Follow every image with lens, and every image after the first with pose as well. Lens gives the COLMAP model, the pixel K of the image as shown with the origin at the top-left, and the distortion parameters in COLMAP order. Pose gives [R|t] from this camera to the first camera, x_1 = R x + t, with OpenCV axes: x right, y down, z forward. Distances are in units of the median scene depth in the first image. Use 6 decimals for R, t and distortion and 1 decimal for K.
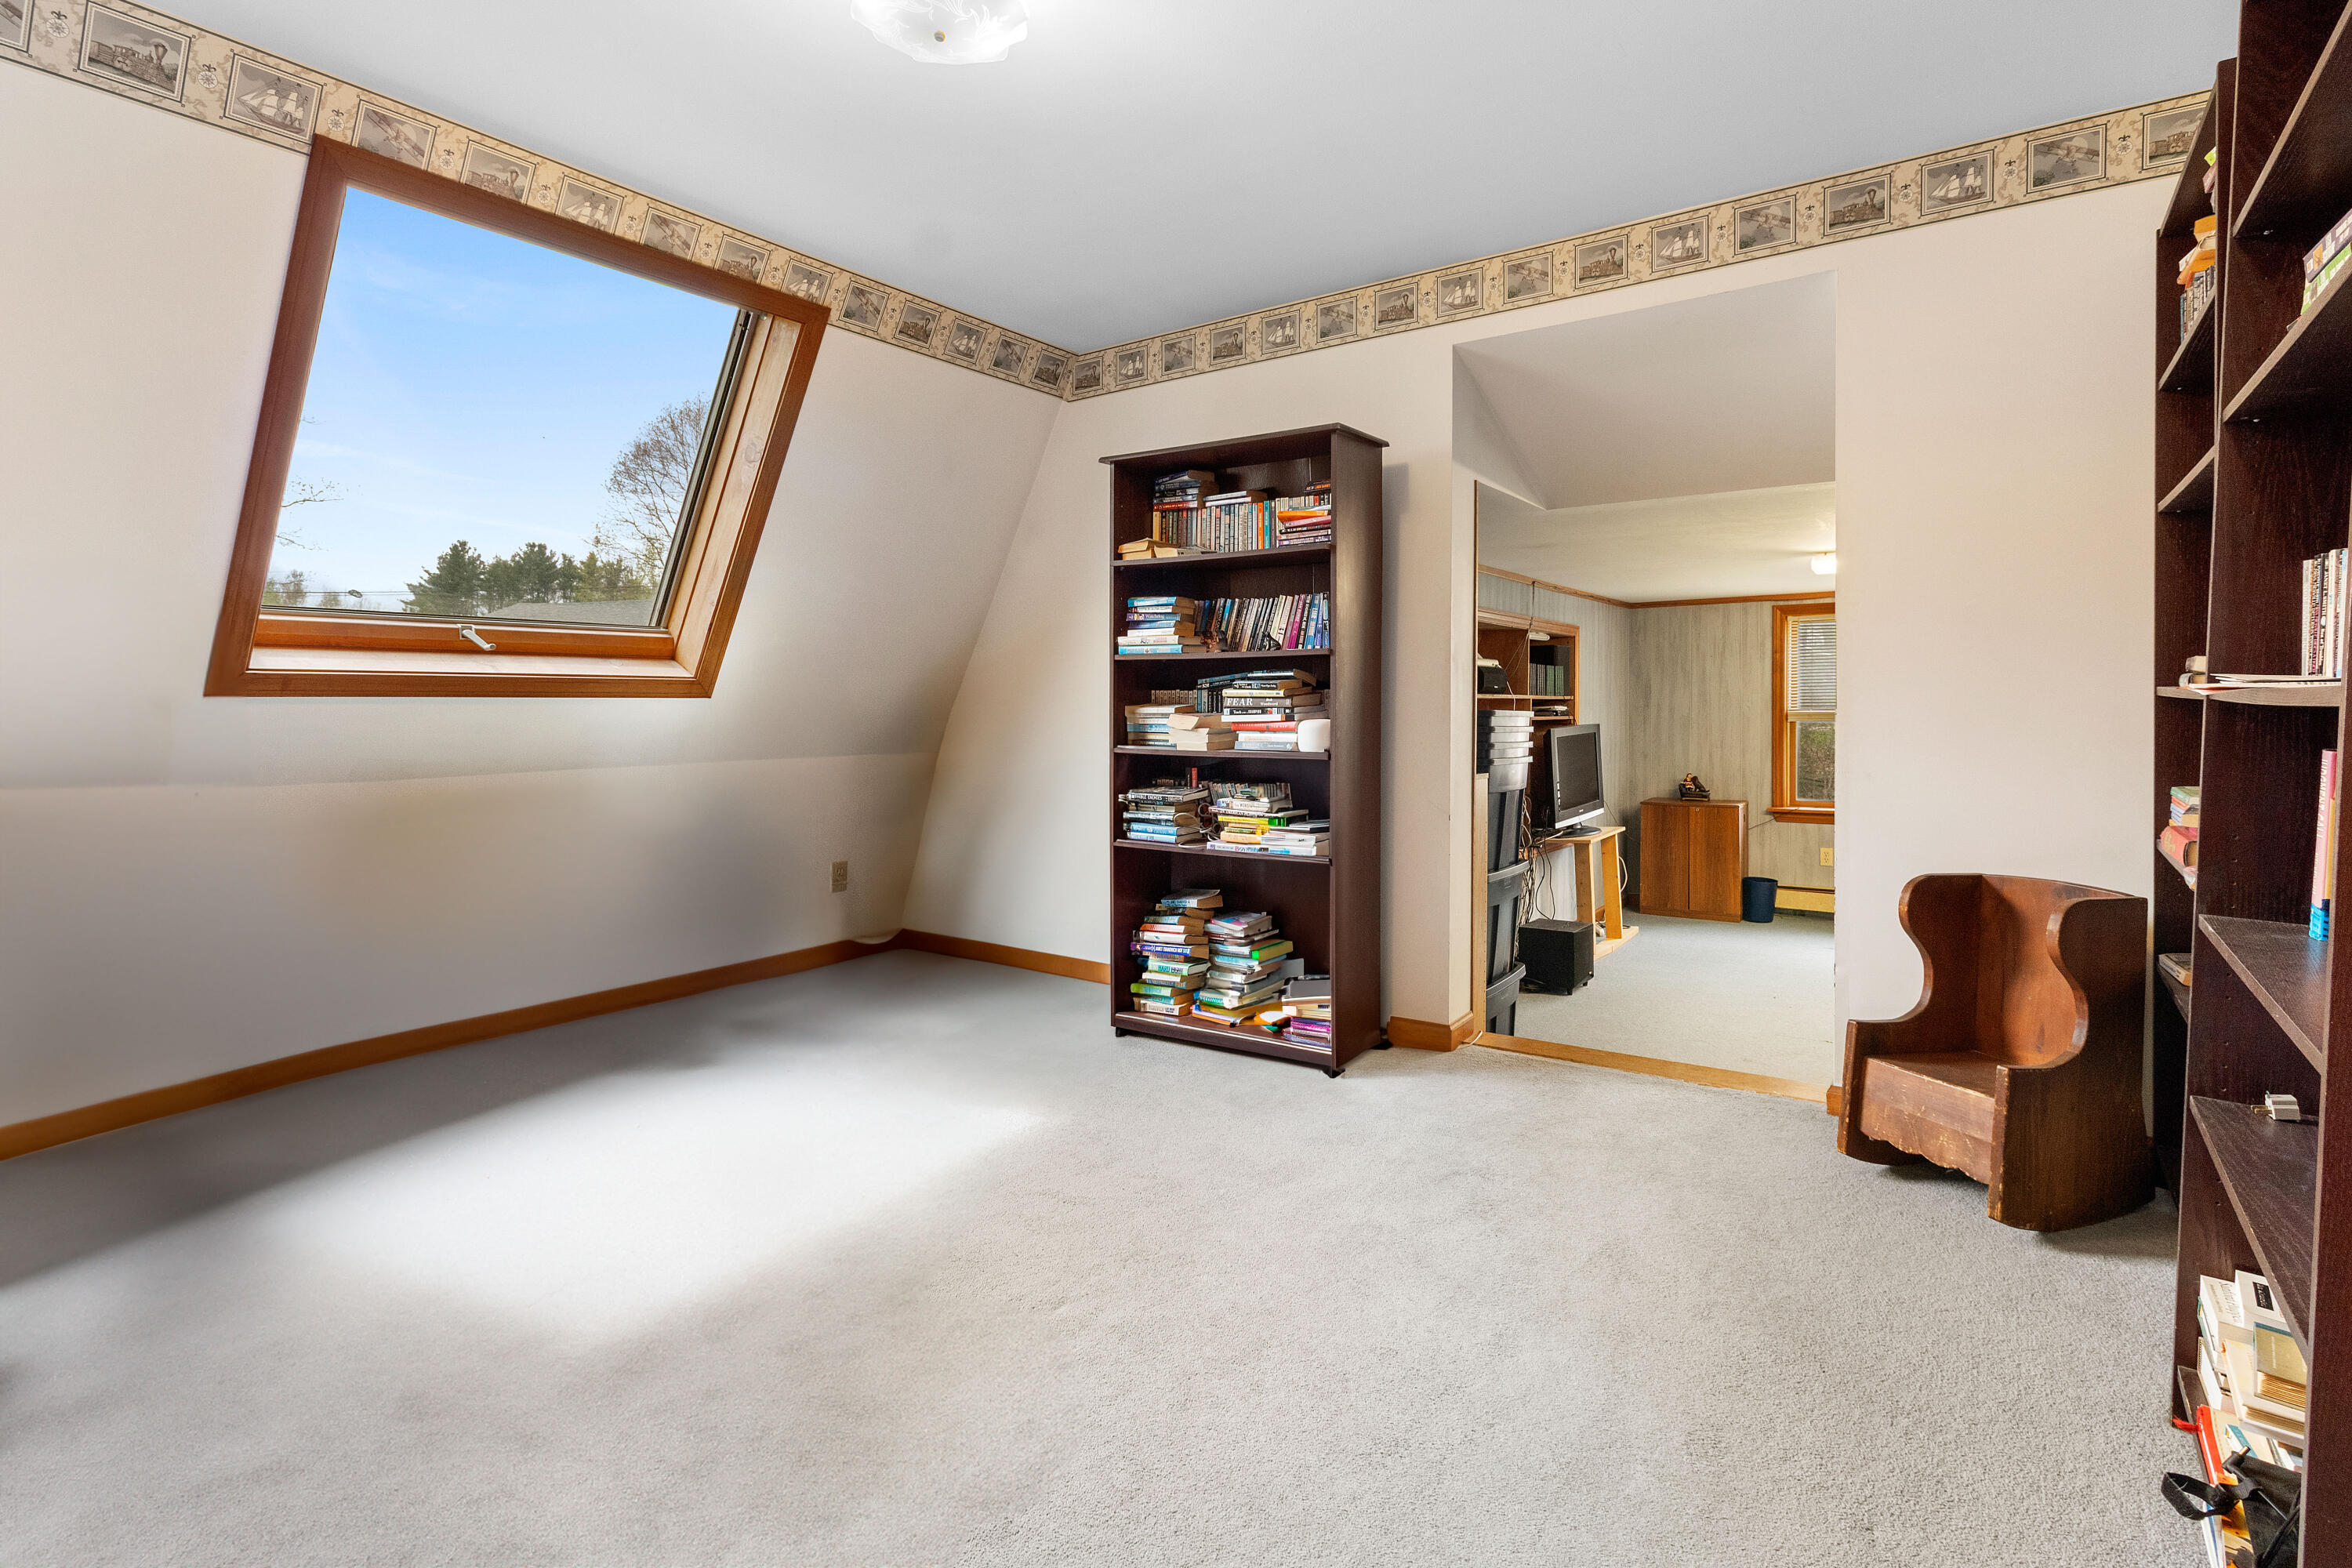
lens RADIAL K [[1084.7, 0, 1195.3], [0, 1084.7, 764.5], [0, 0, 1]] dist [0.001804, 0.000183]
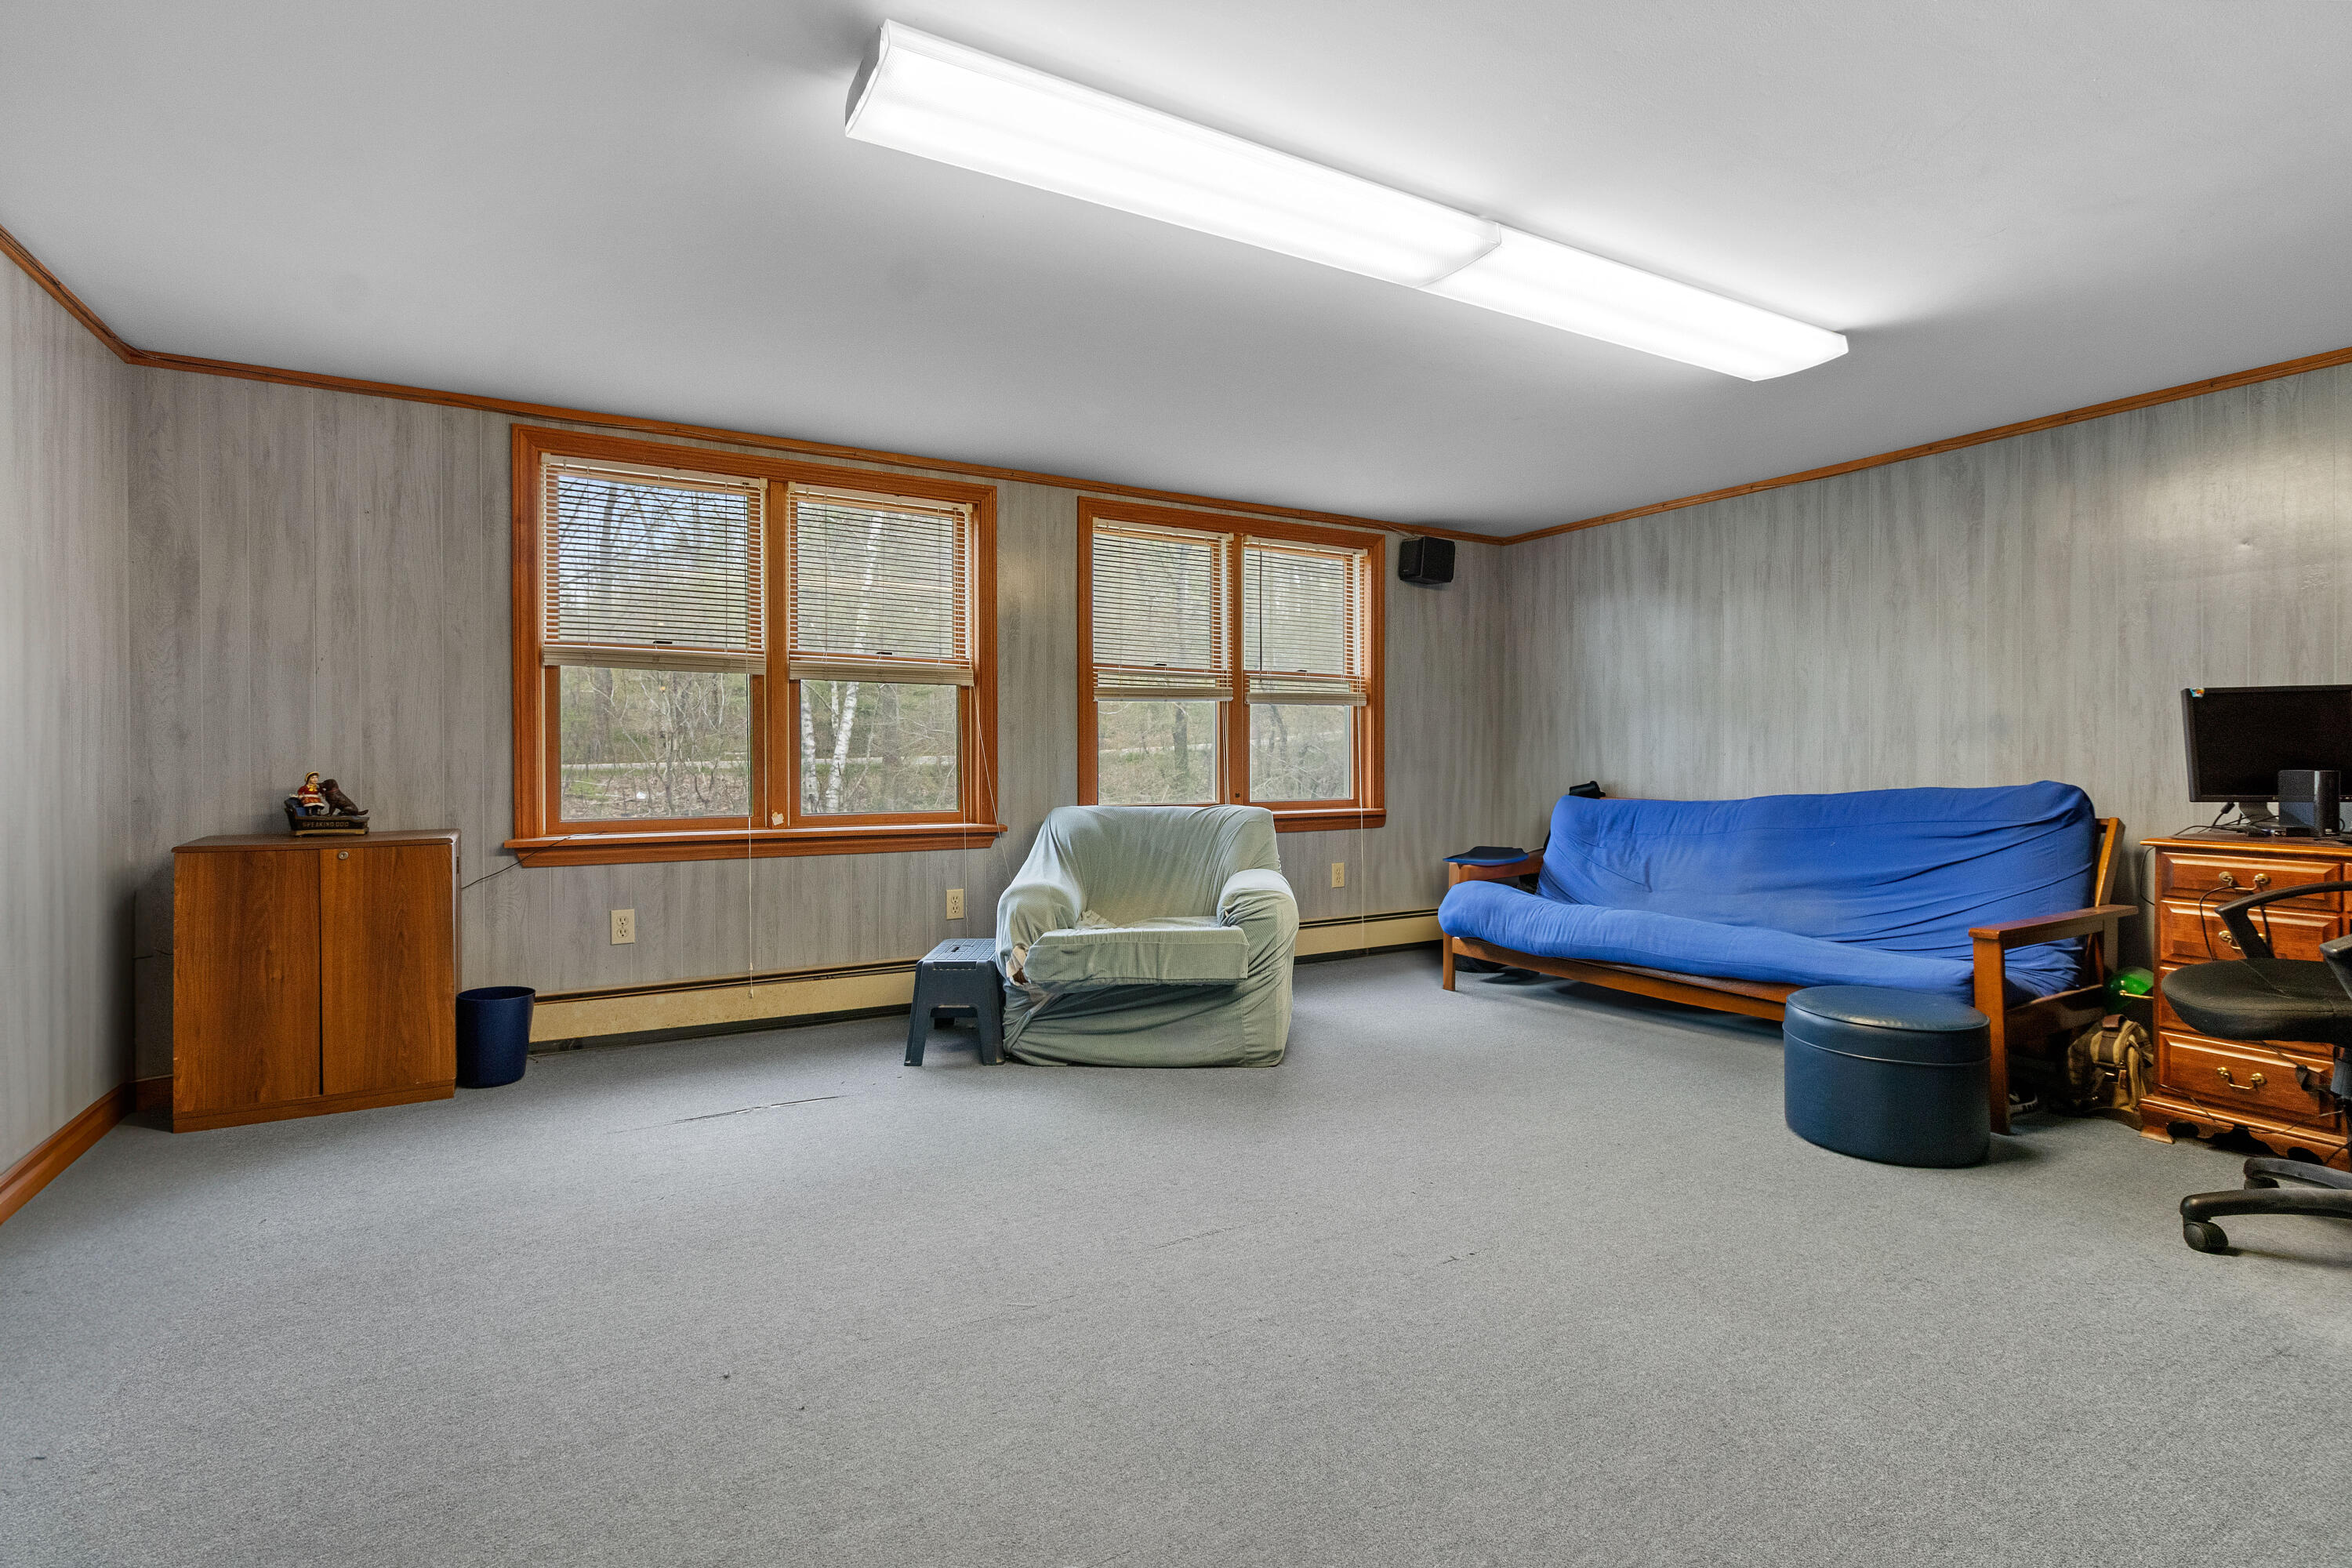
lens RADIAL K [[1084.7, 0, 1195.3], [0, 1084.7, 764.5], [0, 0, 1]] dist [0.001804, 0.000183]
pose [[0.401478, 0.004350, 0.915858, 0.202456], [0.036678, 0.999110, -0.020824, 0.026978], [-0.915134, 0.041952, 0.400961, 0.511536]]
